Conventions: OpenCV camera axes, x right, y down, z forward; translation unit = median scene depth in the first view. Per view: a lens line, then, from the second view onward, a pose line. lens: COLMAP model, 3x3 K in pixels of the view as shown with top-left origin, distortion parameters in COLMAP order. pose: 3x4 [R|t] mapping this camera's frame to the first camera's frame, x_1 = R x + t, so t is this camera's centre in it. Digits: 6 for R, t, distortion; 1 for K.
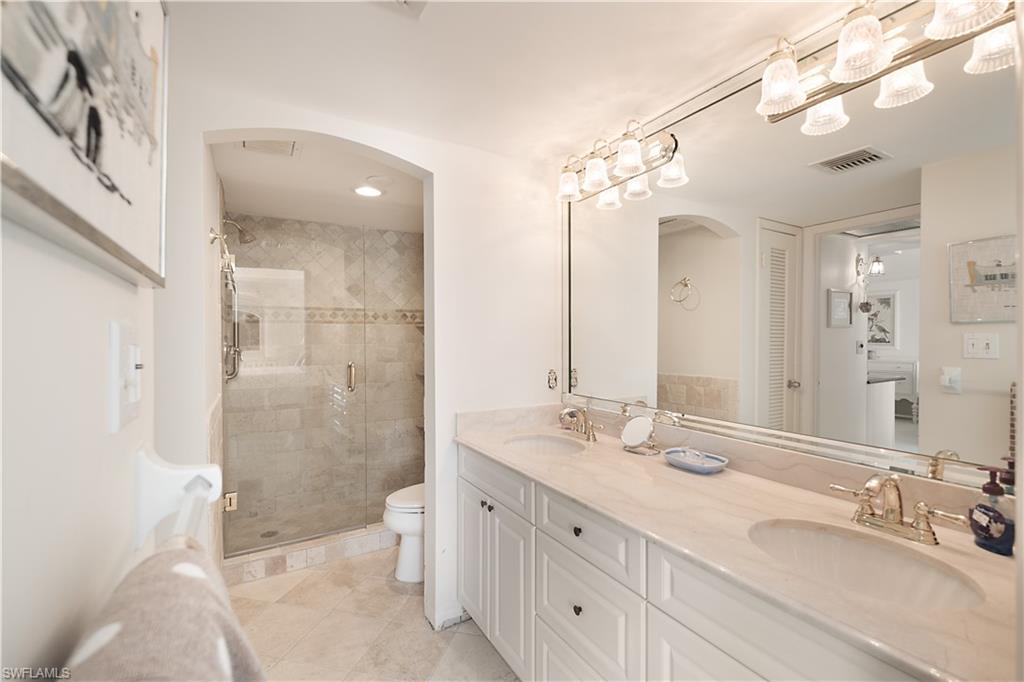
lens RADIAL K [[459.7, 0, 512.0], [0, 459.7, 341.0], [0, 0, 1]] dist [0.021043, 0.076510]
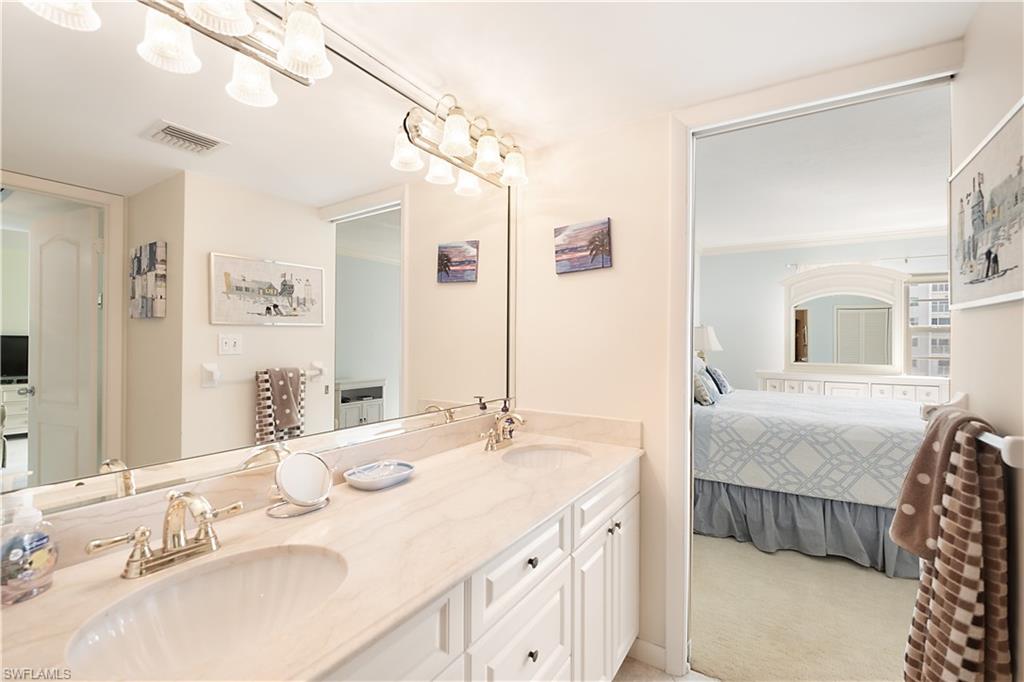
lens RADIAL K [[446.2, 0, 512.8], [0, 446.2, 337.5], [0, 0, 1]] dist [-0.000887, -0.000921]
pose [[-0.450625, 0.010337, 0.892654, -0.215518], [0.006994, 0.999943, -0.008049, 0.005168], [-0.892686, 0.002616, -0.450671, 0.566070]]
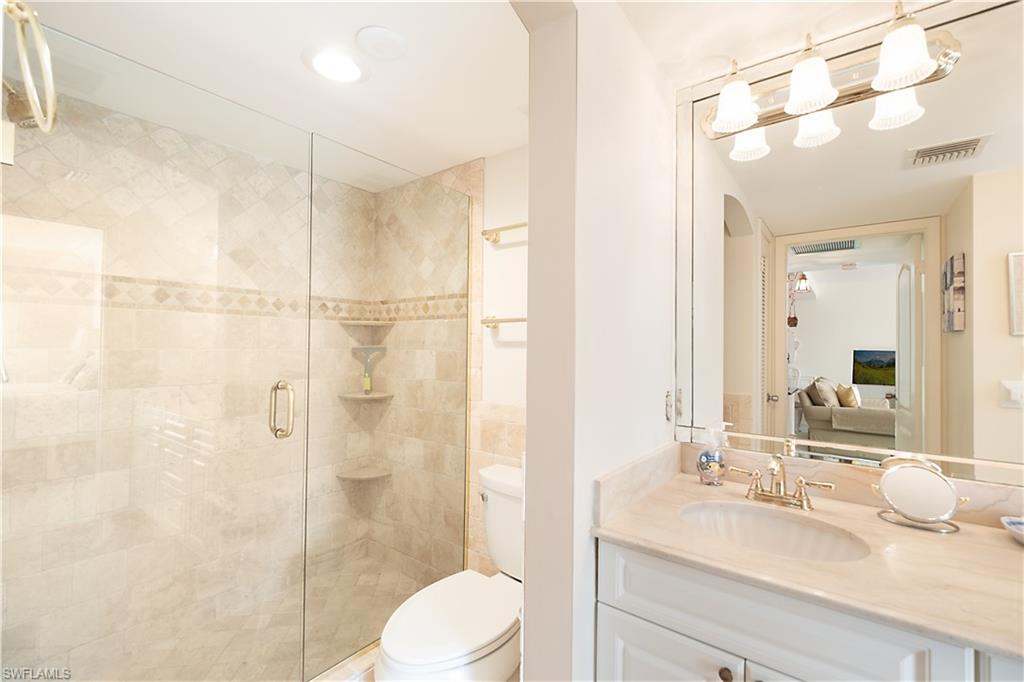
lens RADIAL K [[442.3, 0, 512.0], [0, 442.3, 341.0], [0, 0, 1]] dist [-0.000261, -0.000191]
pose [[0.922425, 0.022219, 0.385536, -0.248452], [-0.012211, 0.999522, -0.028388, 0.008510], [-0.385983, 0.021478, 0.922256, 0.358263]]
